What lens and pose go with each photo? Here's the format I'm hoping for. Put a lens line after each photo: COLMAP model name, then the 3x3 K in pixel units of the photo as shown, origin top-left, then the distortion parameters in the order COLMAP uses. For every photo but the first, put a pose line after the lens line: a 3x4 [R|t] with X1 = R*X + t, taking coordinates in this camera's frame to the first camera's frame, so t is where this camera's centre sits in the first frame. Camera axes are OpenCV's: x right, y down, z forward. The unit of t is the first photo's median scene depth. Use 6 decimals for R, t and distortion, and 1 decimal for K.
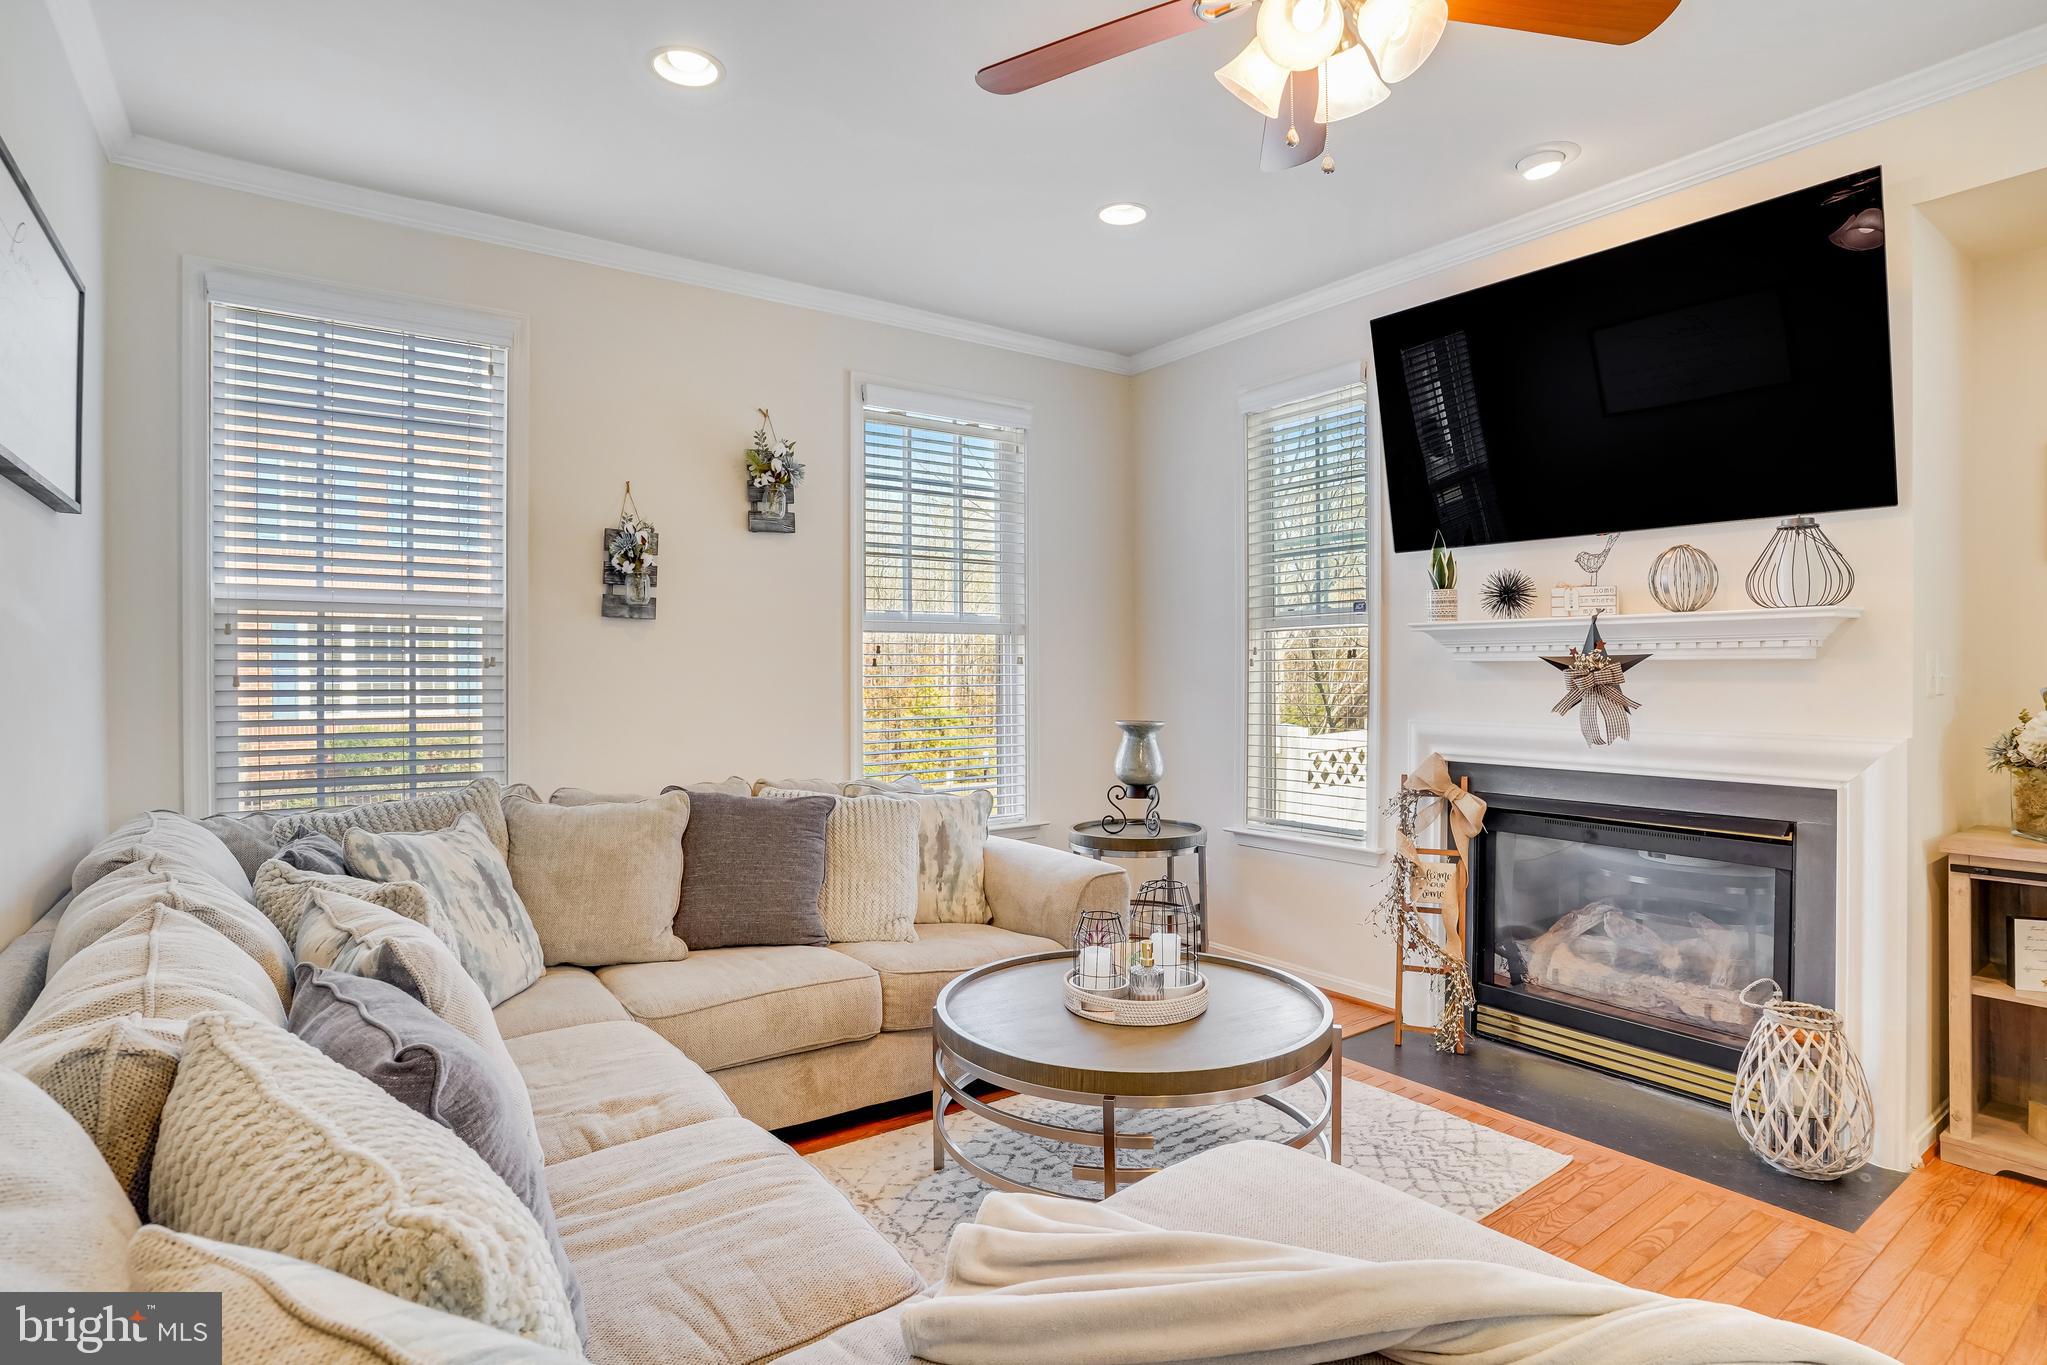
lens RADIAL K [[1053.6, 0, 992.2], [0, 1053.6, 680.9], [0, 0, 1]] dist [-0.063204, 0.026713]
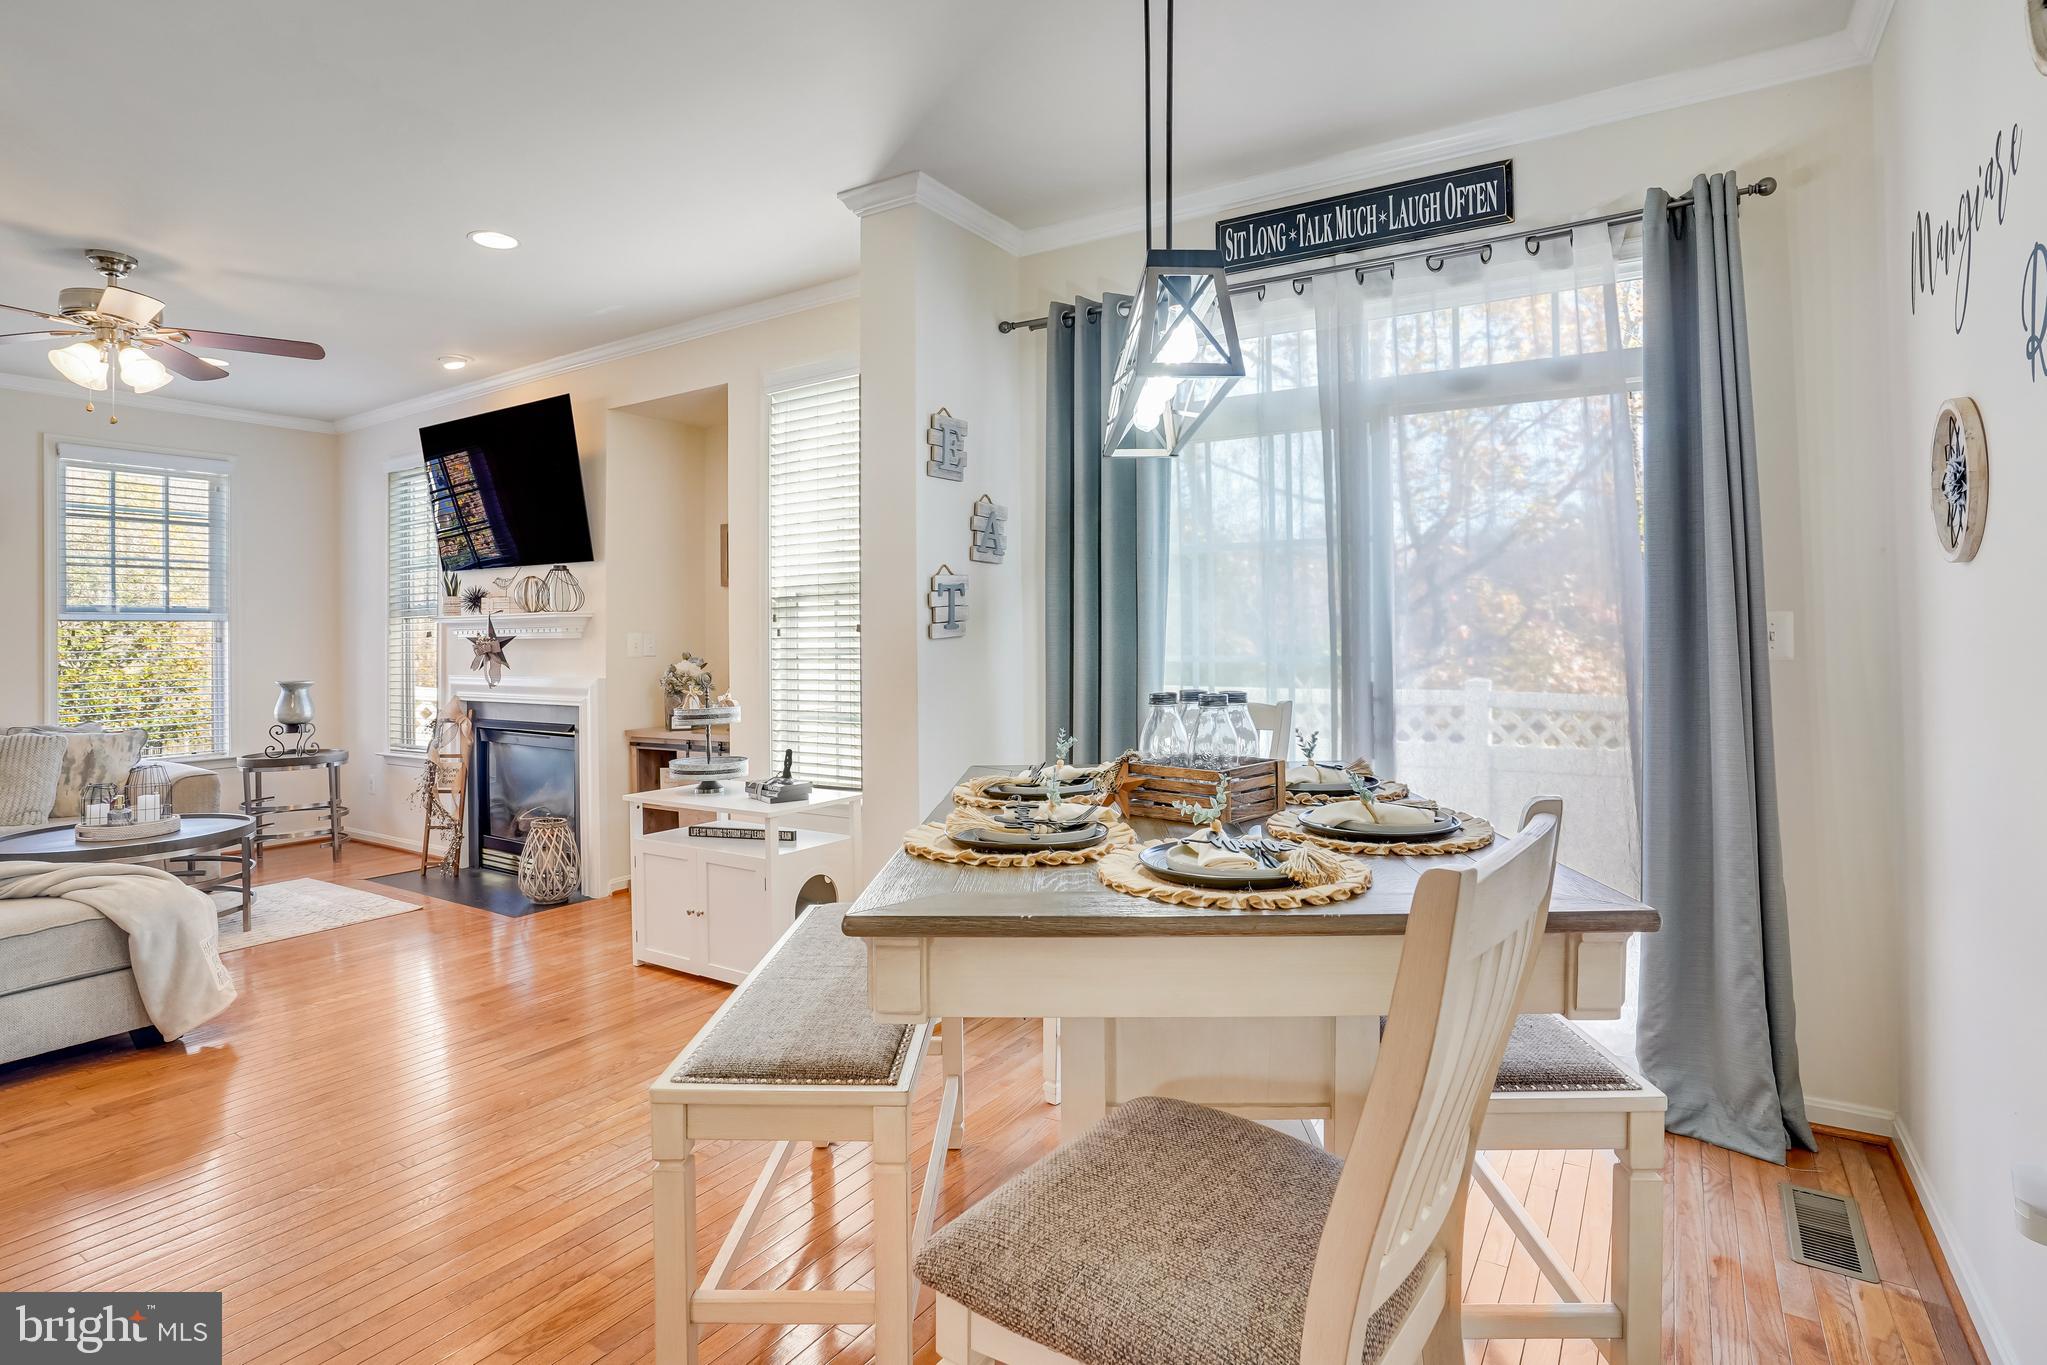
lens RADIAL K [[1047.2, 0, 1018.0], [0, 1047.2, 633.9], [0, 0, 1]] dist [-0.087667, 0.036705]
pose [[0.919995, -0.004636, 0.391902, 0.679973], [0.011597, 0.999814, -0.015396, 0.007977], [-0.391758, 0.018709, 0.919878, -0.920484]]
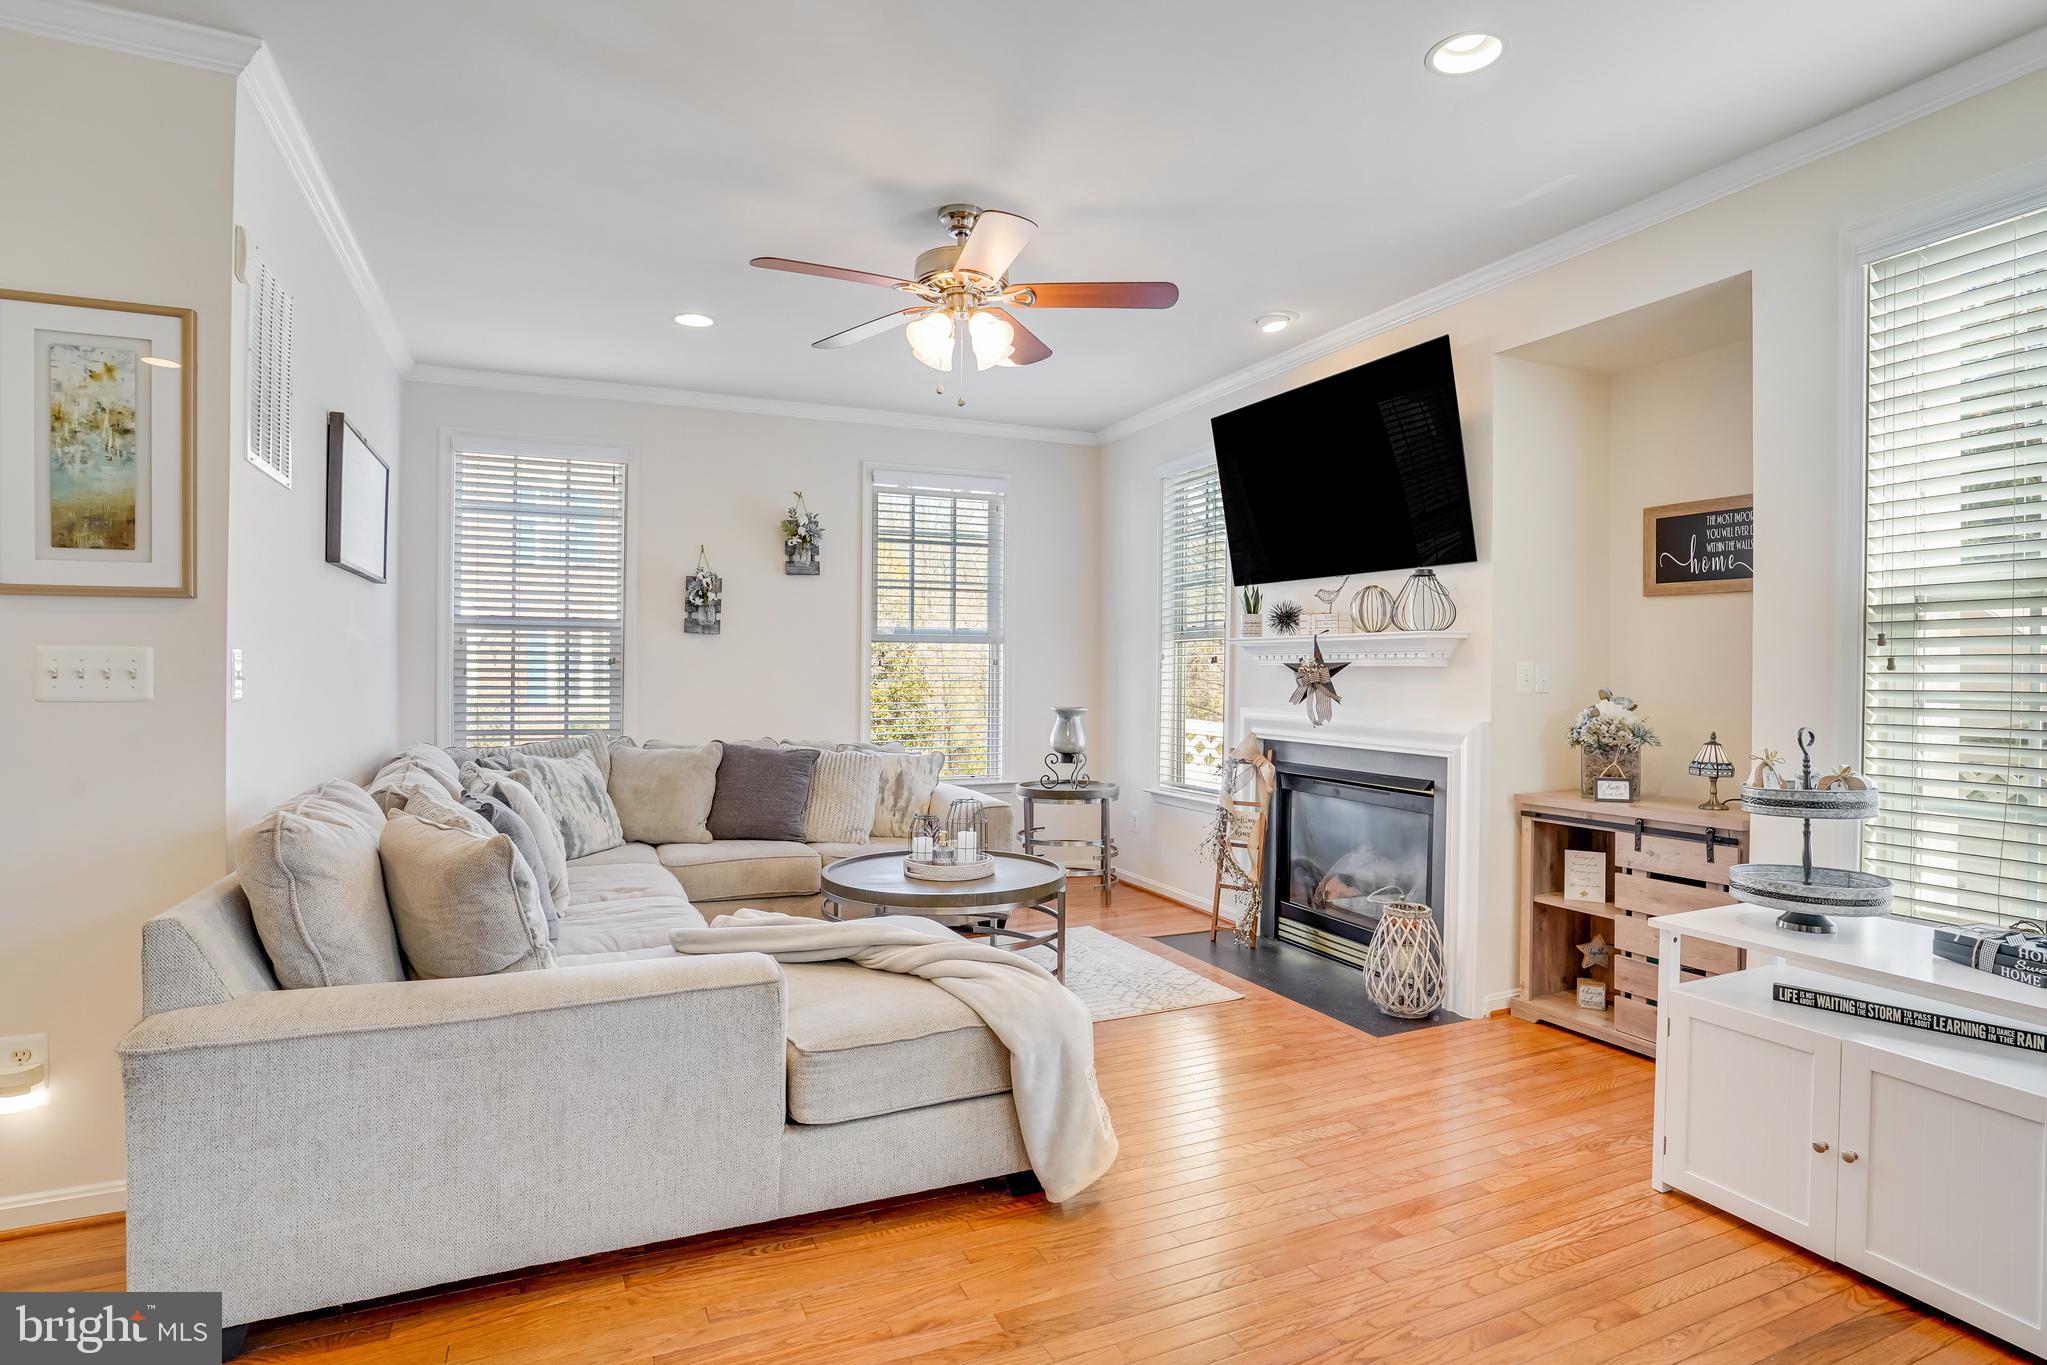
lens RADIAL K [[1020.0, 0, 1023.5], [0, 1020.0, 682.5], [0, 0, 1]] dist [-0.058004, -0.000027]
pose [[0.985246, 0.011735, -0.170742, 0.398530], [-0.011158, 0.999928, 0.004337, 0.000994], [0.170781, -0.002368, 0.985306, -0.420277]]
